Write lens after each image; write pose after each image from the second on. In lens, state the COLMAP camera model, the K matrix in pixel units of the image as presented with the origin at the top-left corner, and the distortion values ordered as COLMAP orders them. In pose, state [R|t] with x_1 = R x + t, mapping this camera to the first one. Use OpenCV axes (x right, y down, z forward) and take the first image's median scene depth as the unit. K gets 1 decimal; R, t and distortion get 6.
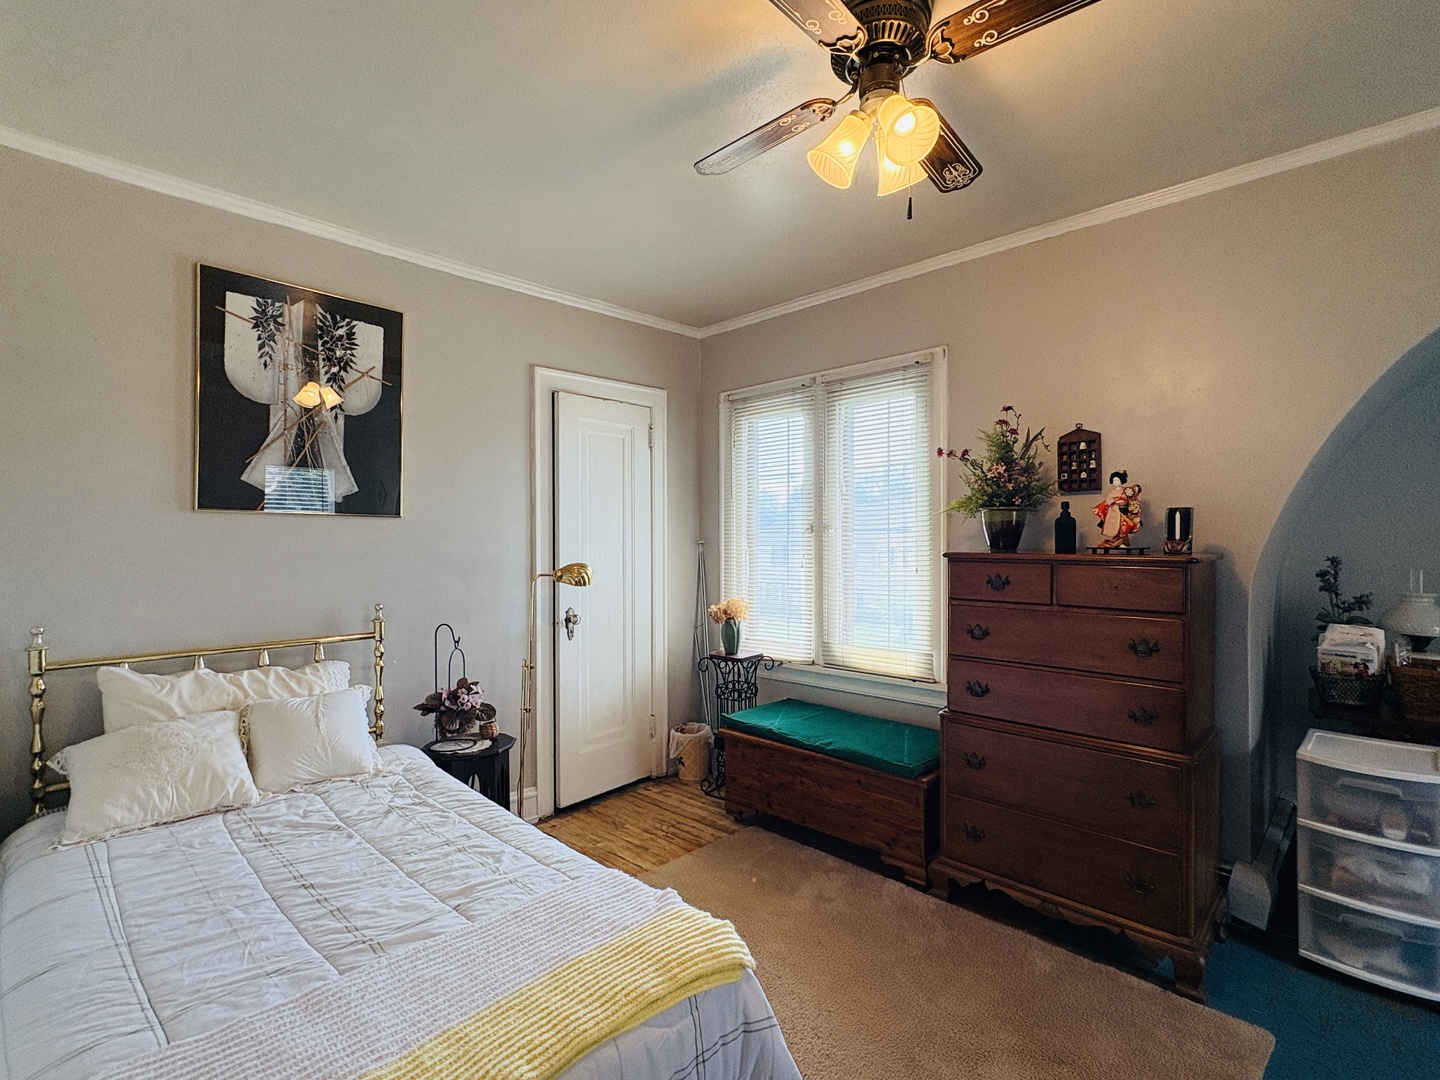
lens RADIAL K [[701.0, 0, 719.3], [0, 701.0, 538.8], [0, 0, 1]] dist [-0.000667, 0.000770]
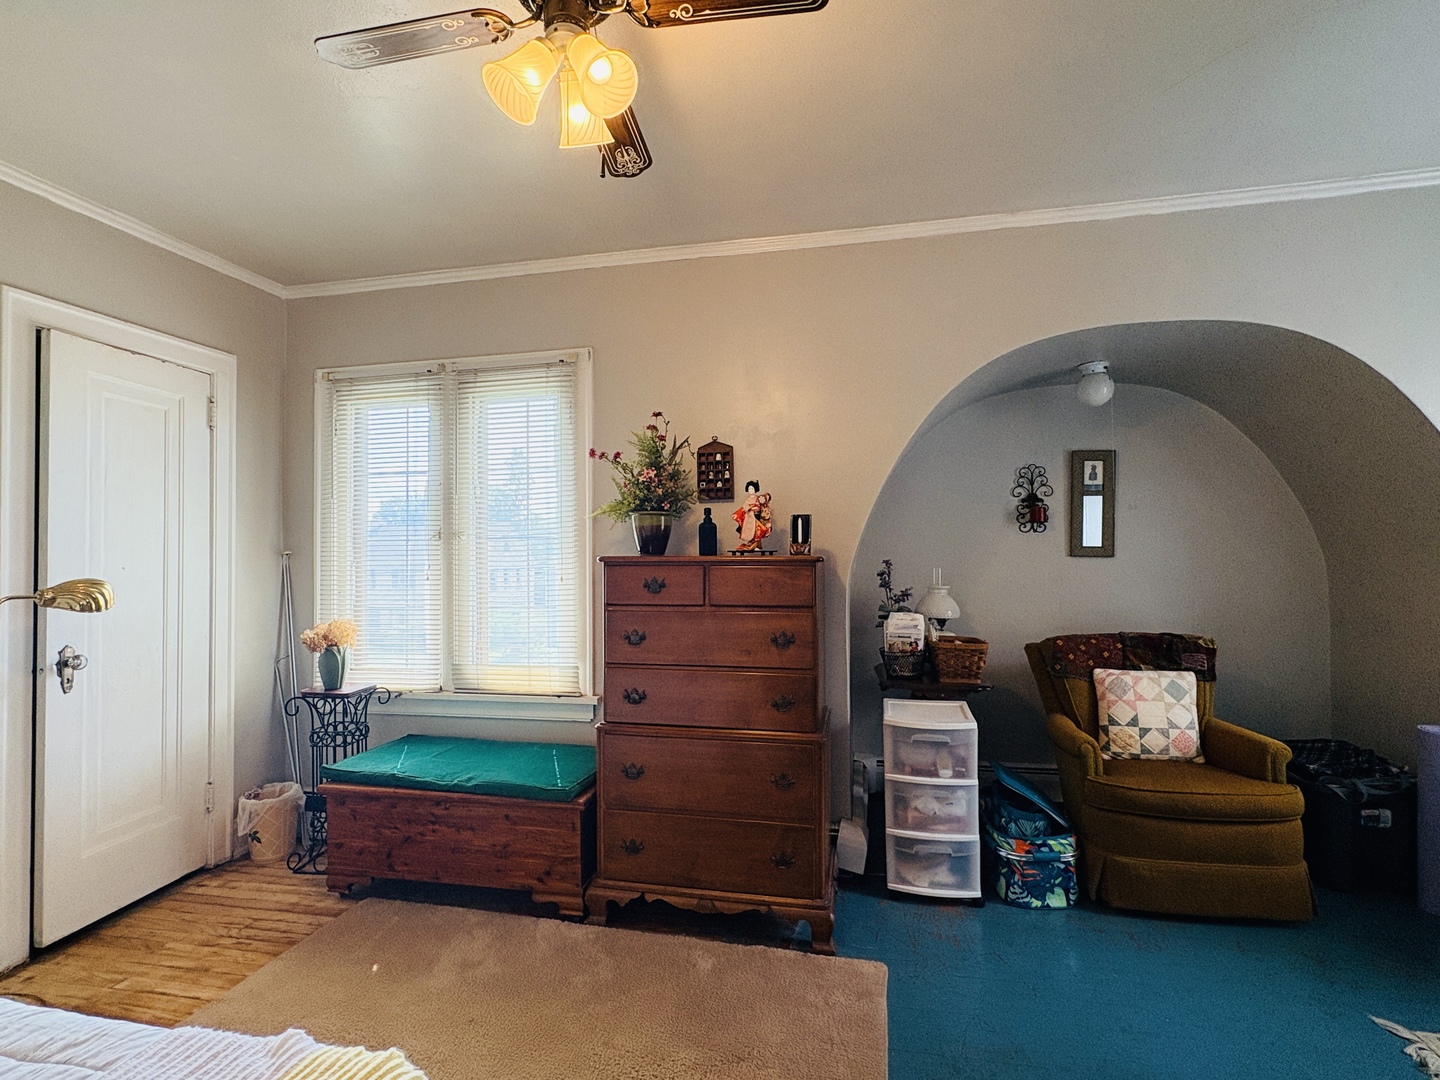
lens RADIAL K [[701.0, 0, 723.4], [0, 701.0, 539.4], [0, 0, 1]] dist [-0.000667, 0.000770]
pose [[0.846980, 0.007935, 0.531565, -0.043908], [0.006804, 0.999645, -0.025763, 0.021157], [-0.531581, 0.025437, 0.846625, 0.098071]]
